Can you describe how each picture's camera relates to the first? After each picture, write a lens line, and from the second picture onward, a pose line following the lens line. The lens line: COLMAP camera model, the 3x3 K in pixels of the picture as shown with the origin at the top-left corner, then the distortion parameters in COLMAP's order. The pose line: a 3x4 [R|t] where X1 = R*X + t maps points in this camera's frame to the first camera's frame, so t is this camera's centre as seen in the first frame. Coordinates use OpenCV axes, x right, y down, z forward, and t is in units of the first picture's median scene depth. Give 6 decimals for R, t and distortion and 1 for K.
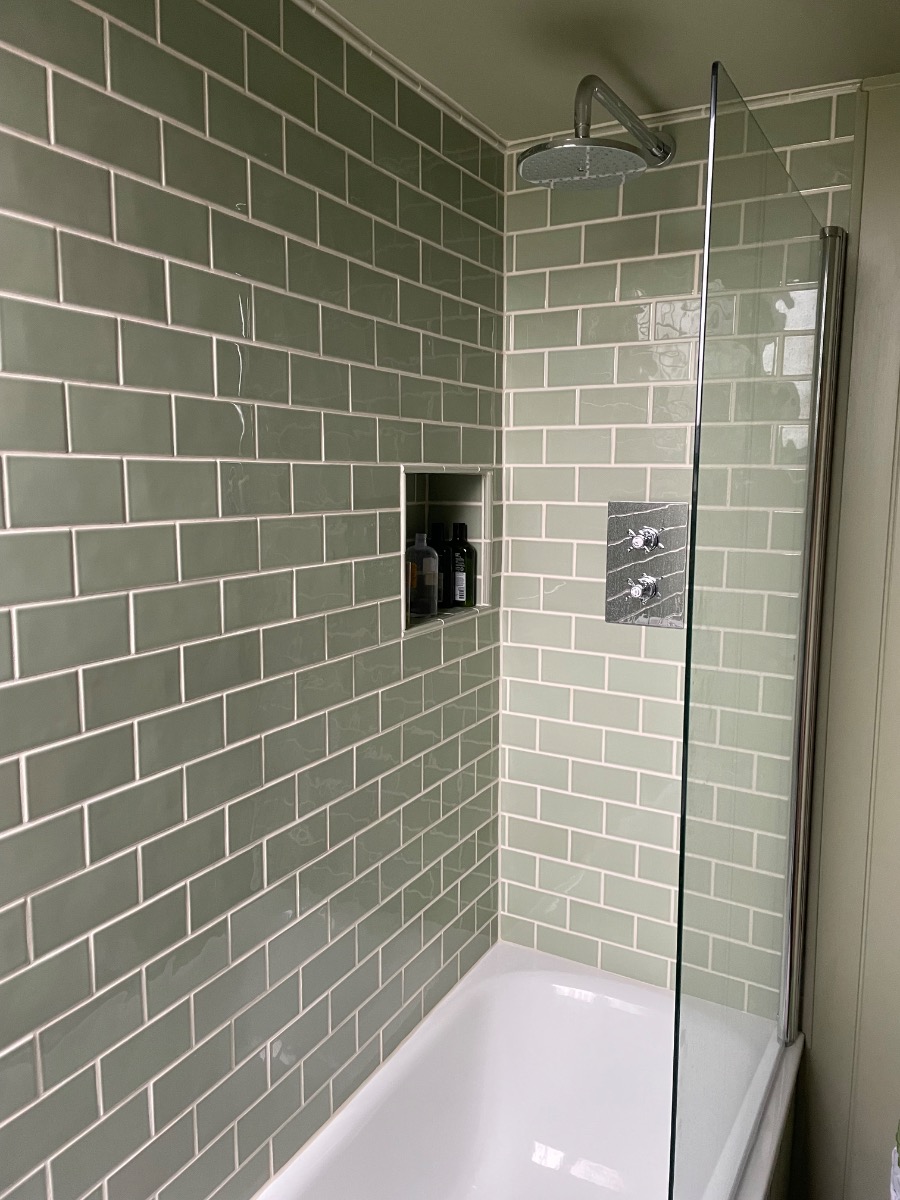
lens RADIAL K [[900.1, 0, 450.1], [0, 900.1, 594.7], [0, 0, 1]] dist [0.078346, -0.092176]
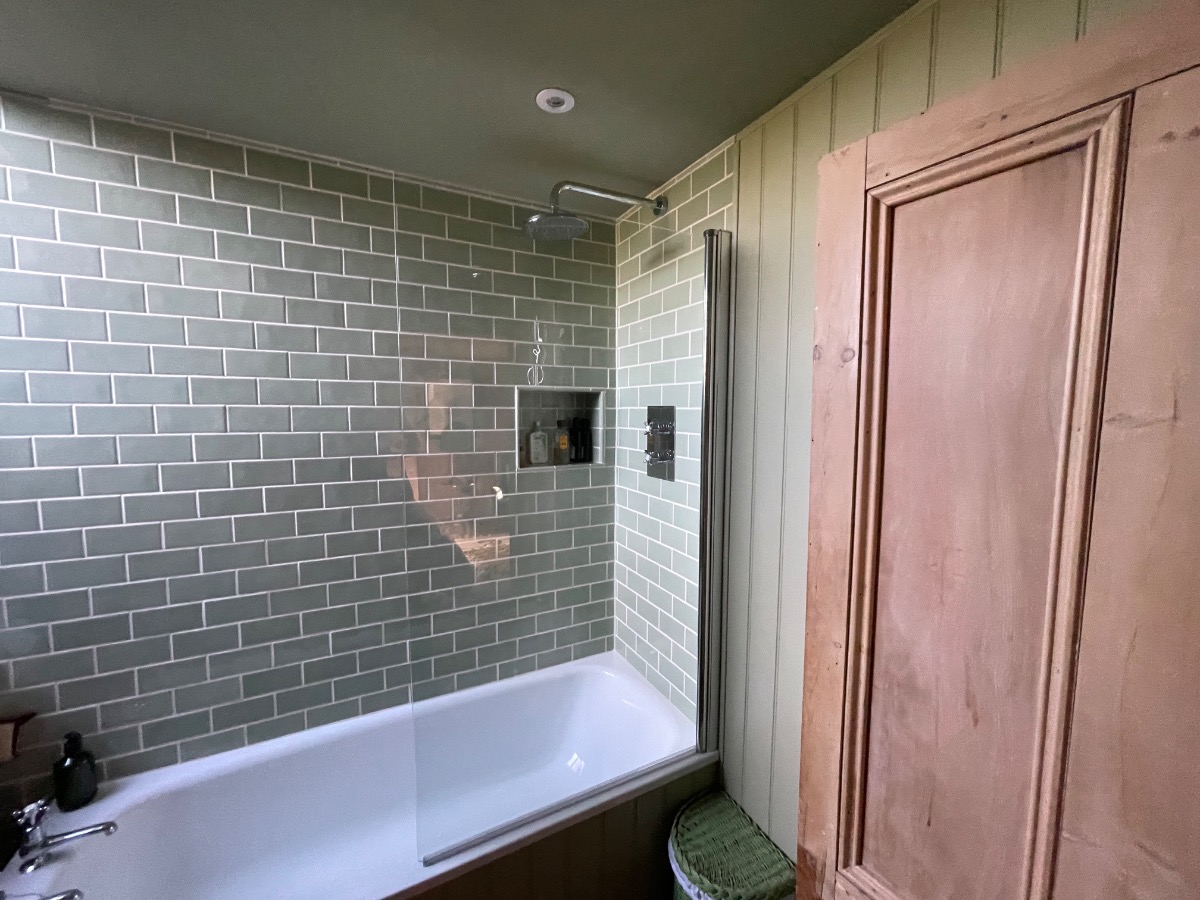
lens RADIAL K [[475.9, 0, 598.3], [0, 475.9, 448.0], [0, 0, 1]] dist [0.001179, 0.000357]
pose [[0.828167, 0.043162, -0.558817, 0.687108], [-0.075283, 0.996562, -0.034598, 0.018294], [0.555403, 0.070722, 0.828569, 0.214195]]
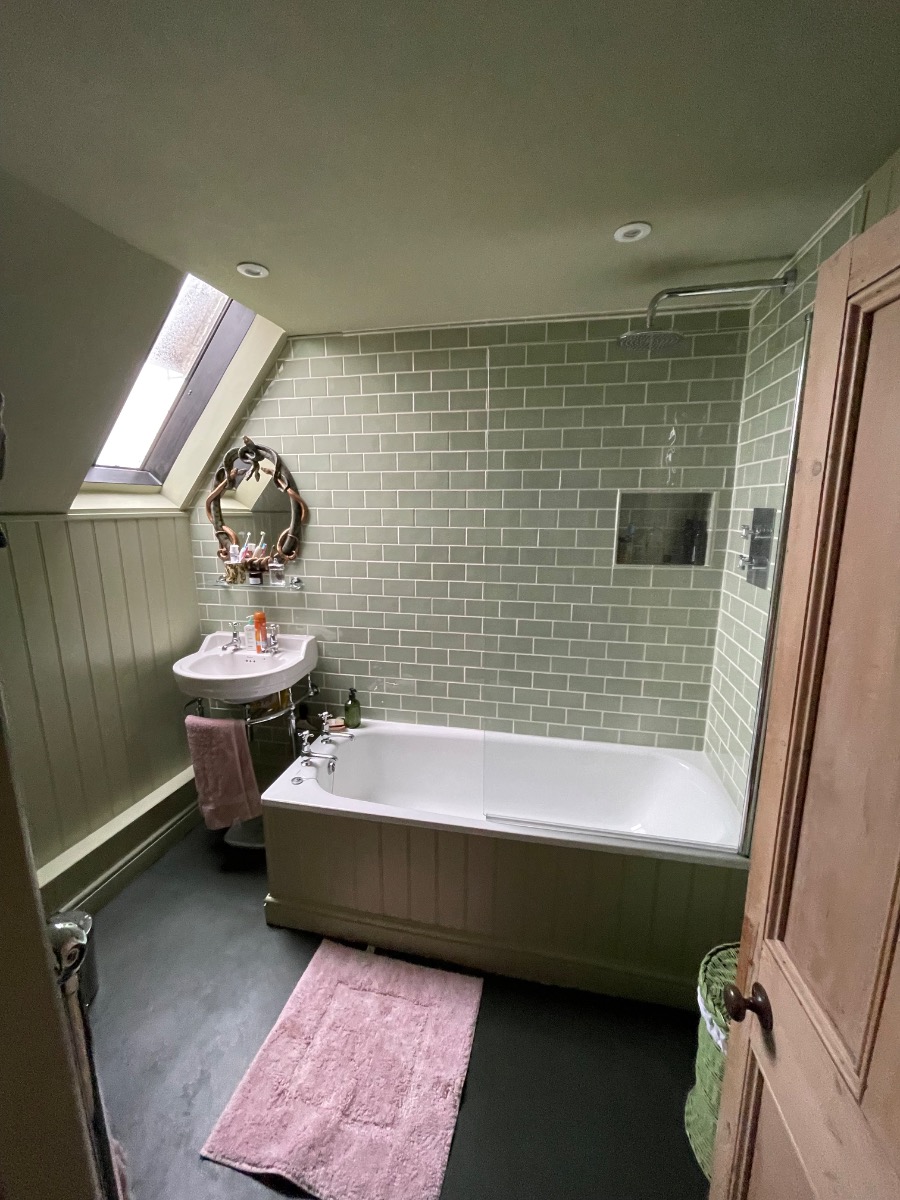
lens RADIAL K [[475.9, 0, 446.2], [0, 475.9, 595.2], [0, 0, 1]] dist [0.001179, 0.000357]
pose [[0.288482, 0.177631, -0.940864, 0.956340], [-0.127370, 0.981027, 0.146160, -0.003696], [0.948976, 0.077673, 0.305634, 0.242140]]
